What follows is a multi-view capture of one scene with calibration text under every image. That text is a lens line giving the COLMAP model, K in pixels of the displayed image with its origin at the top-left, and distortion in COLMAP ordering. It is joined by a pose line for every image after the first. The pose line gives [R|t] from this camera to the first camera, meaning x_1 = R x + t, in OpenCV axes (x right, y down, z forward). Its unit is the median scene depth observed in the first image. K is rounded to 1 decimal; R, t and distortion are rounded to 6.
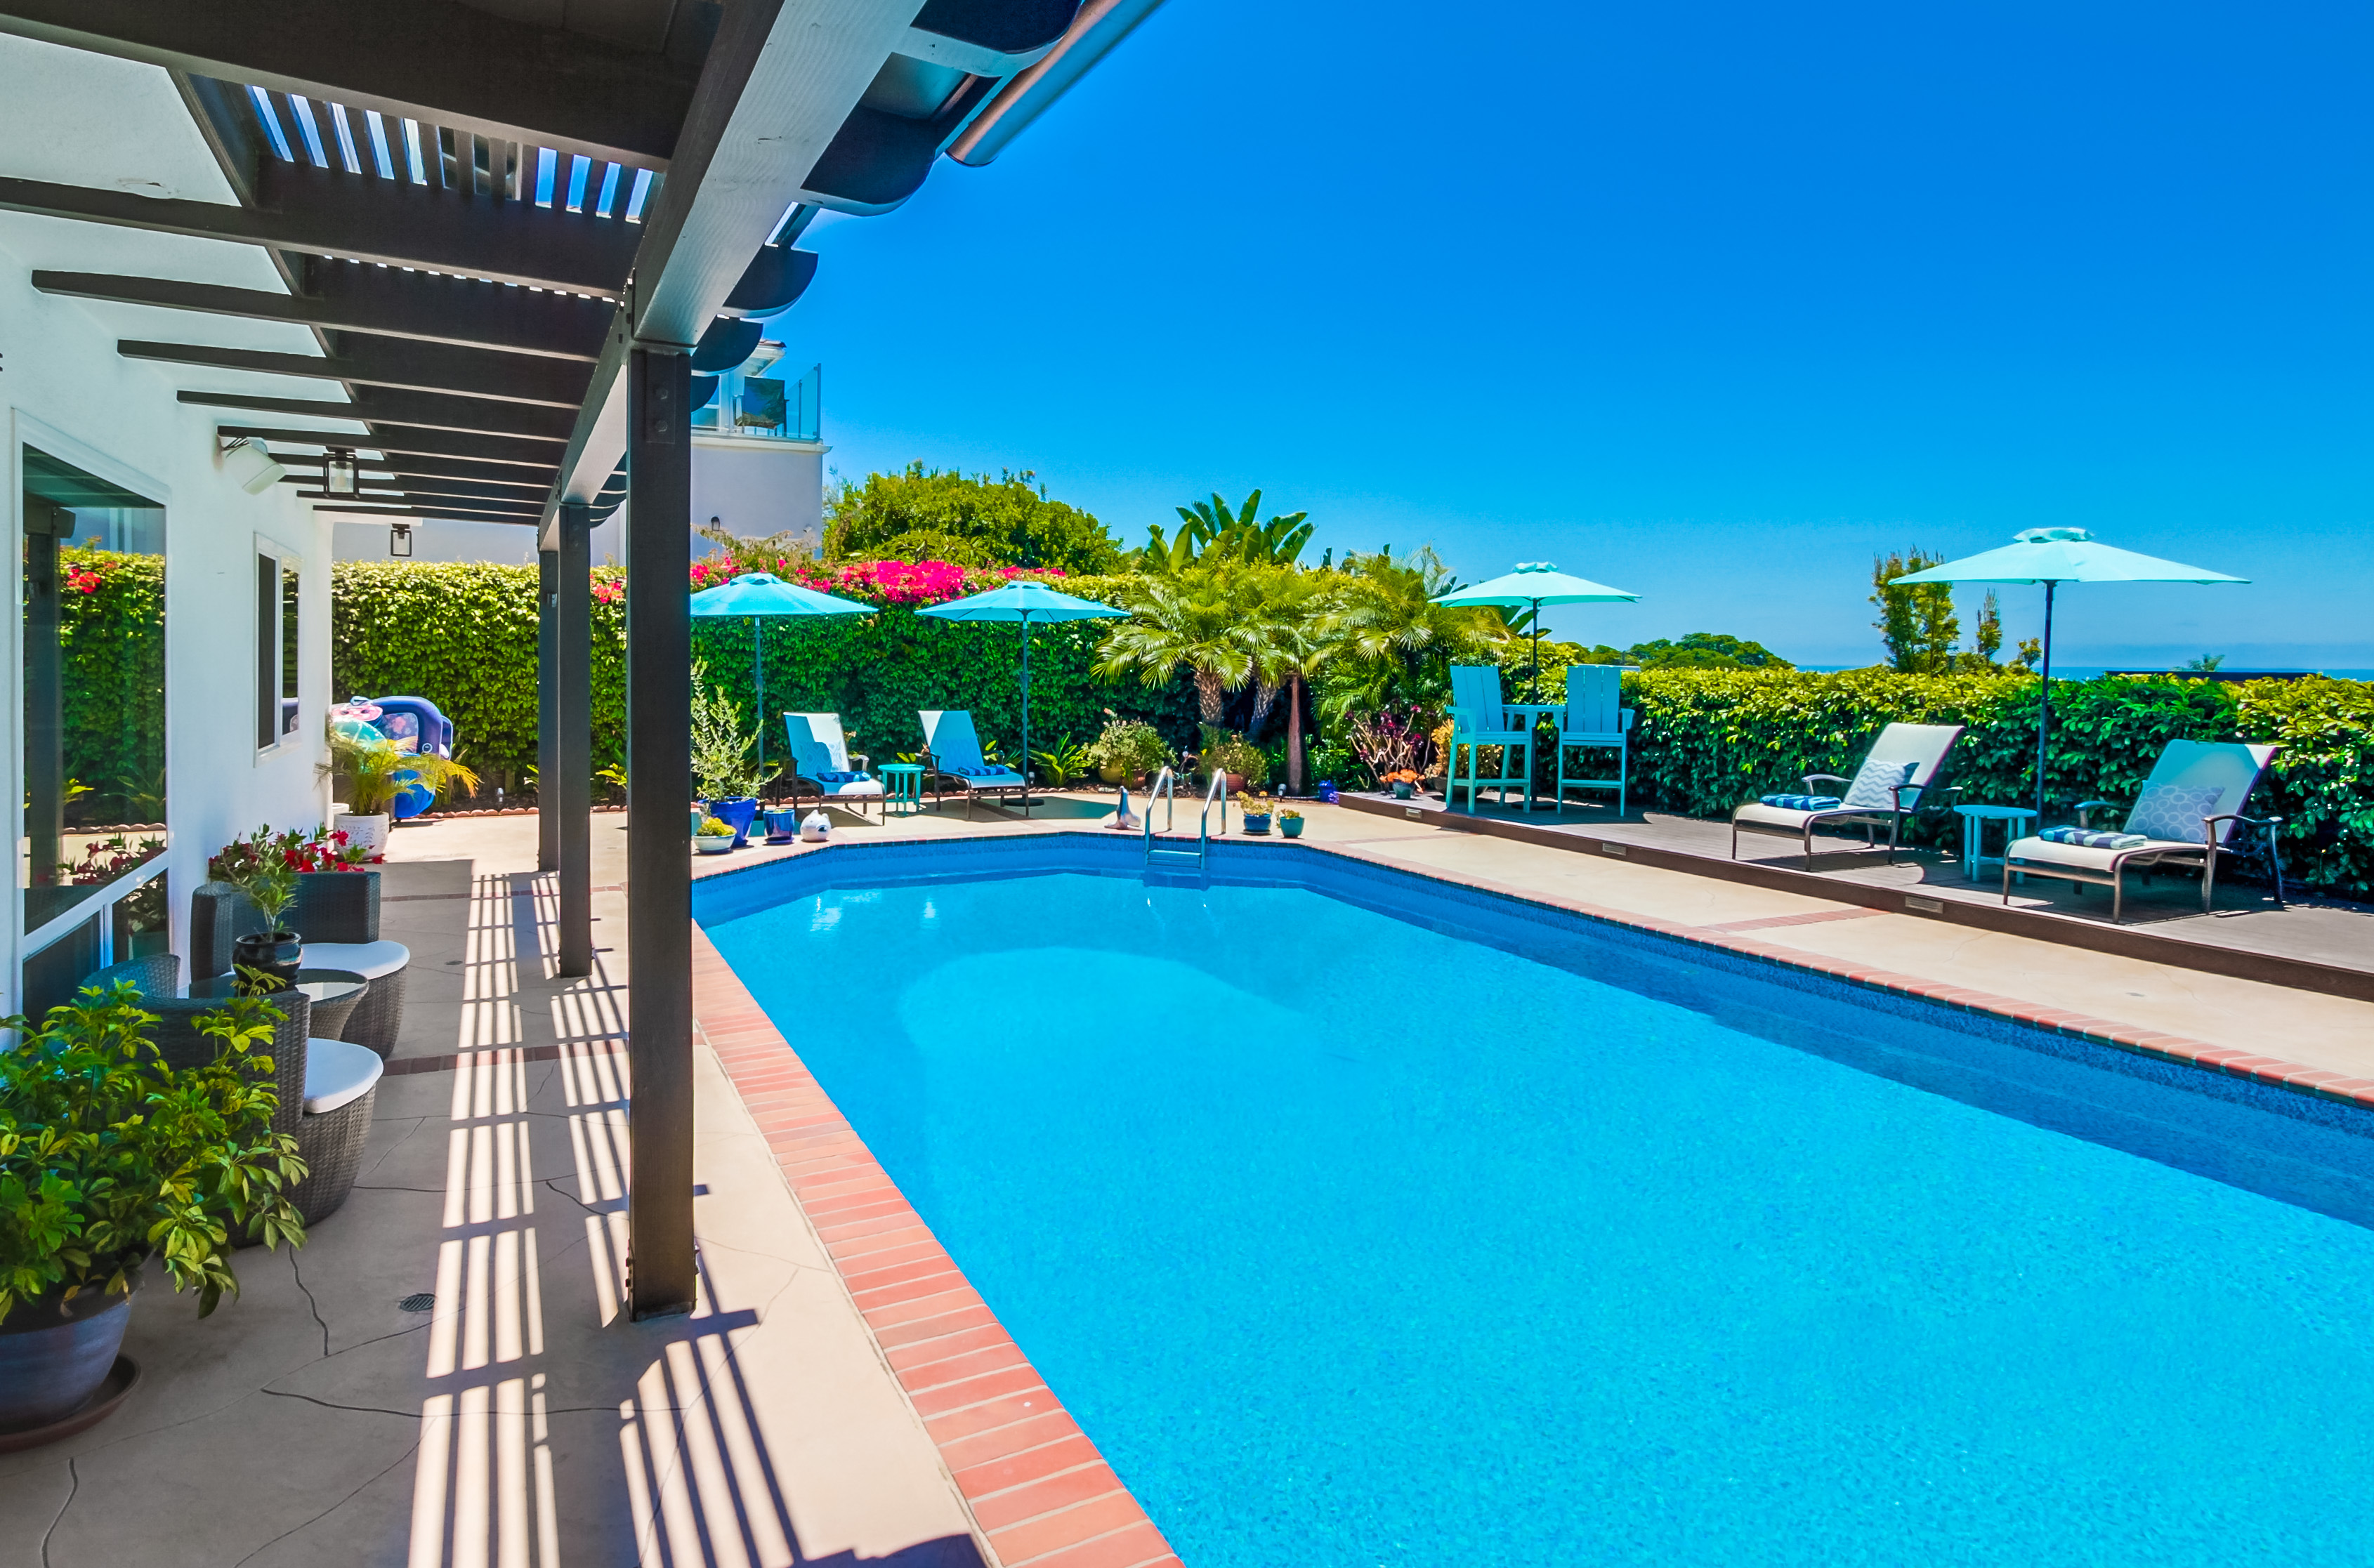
lens RADIAL K [[1321.7, 0, 1111.3], [0, 1321.7, 689.5], [0, 0, 1]] dist [-0.001699, 0.002189]
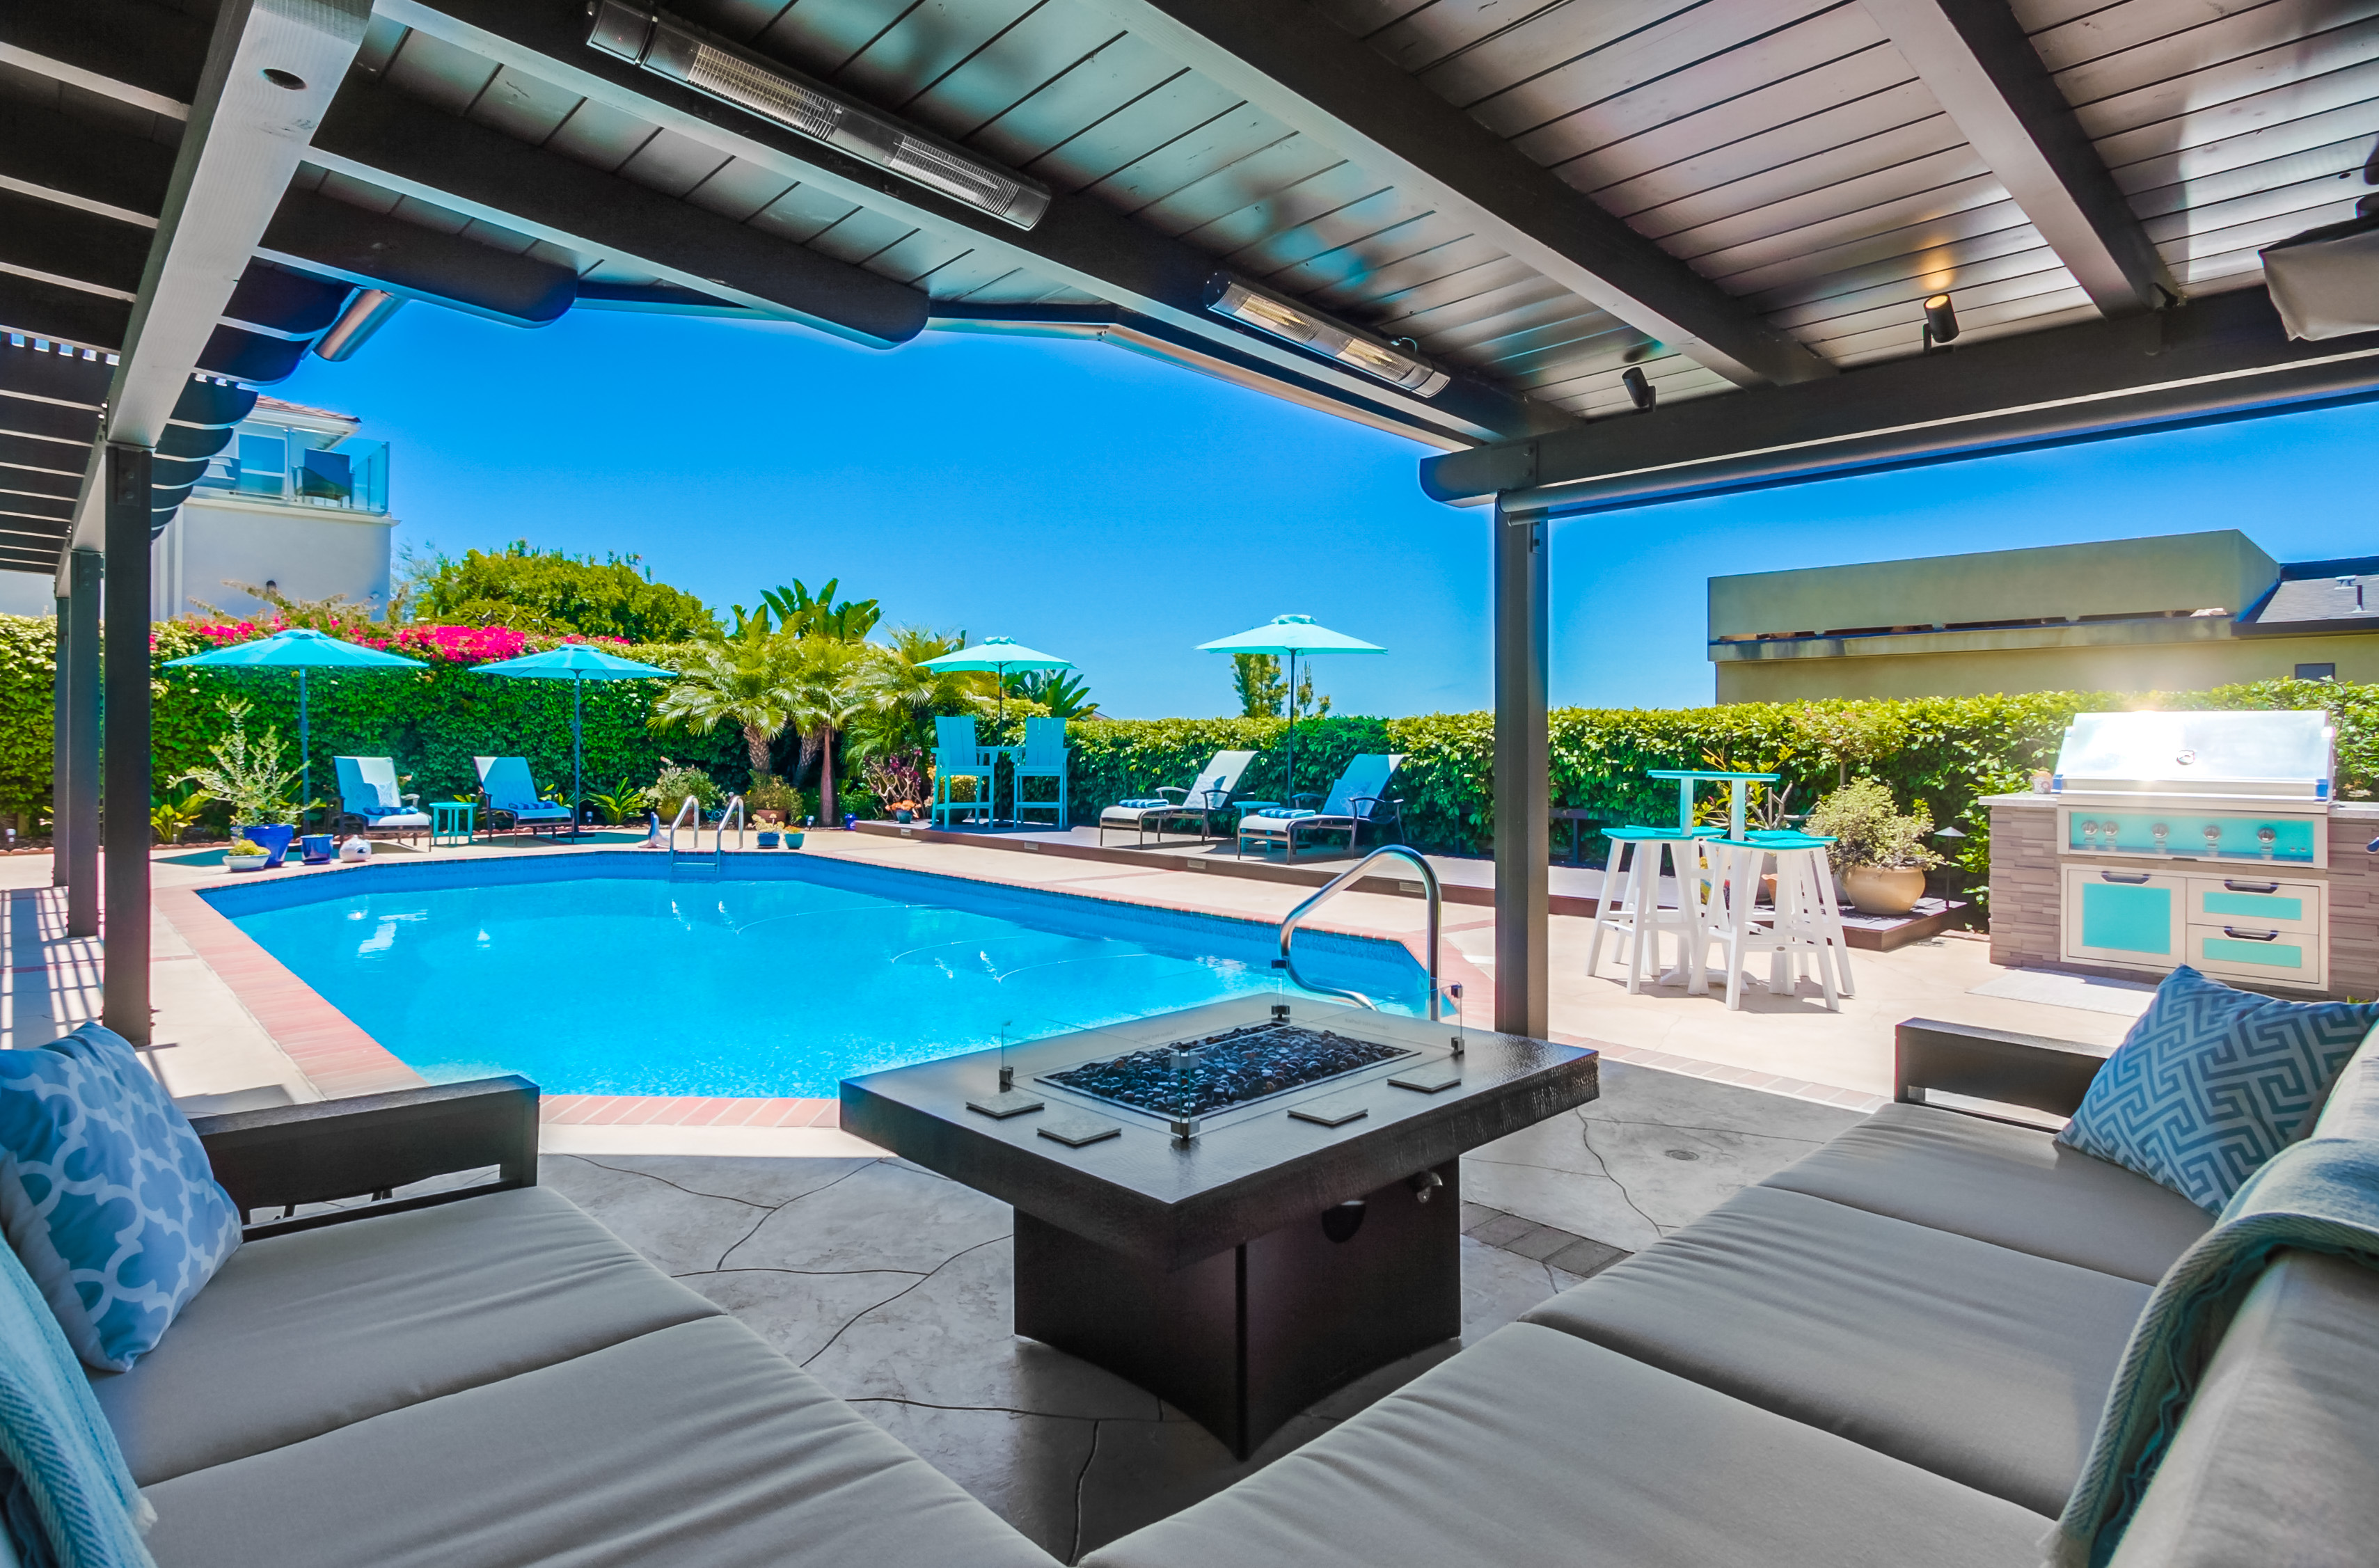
lens RADIAL K [[1229.6, 0, 1156.5], [0, 1229.6, 753.9], [0, 0, 1]] dist [0.003584, 0.003137]
pose [[0.953430, -0.004967, 0.301575, 0.101816], [0.009683, 0.999853, -0.014145, 0.037695], [-0.301460, 0.016407, 0.953338, -0.196548]]
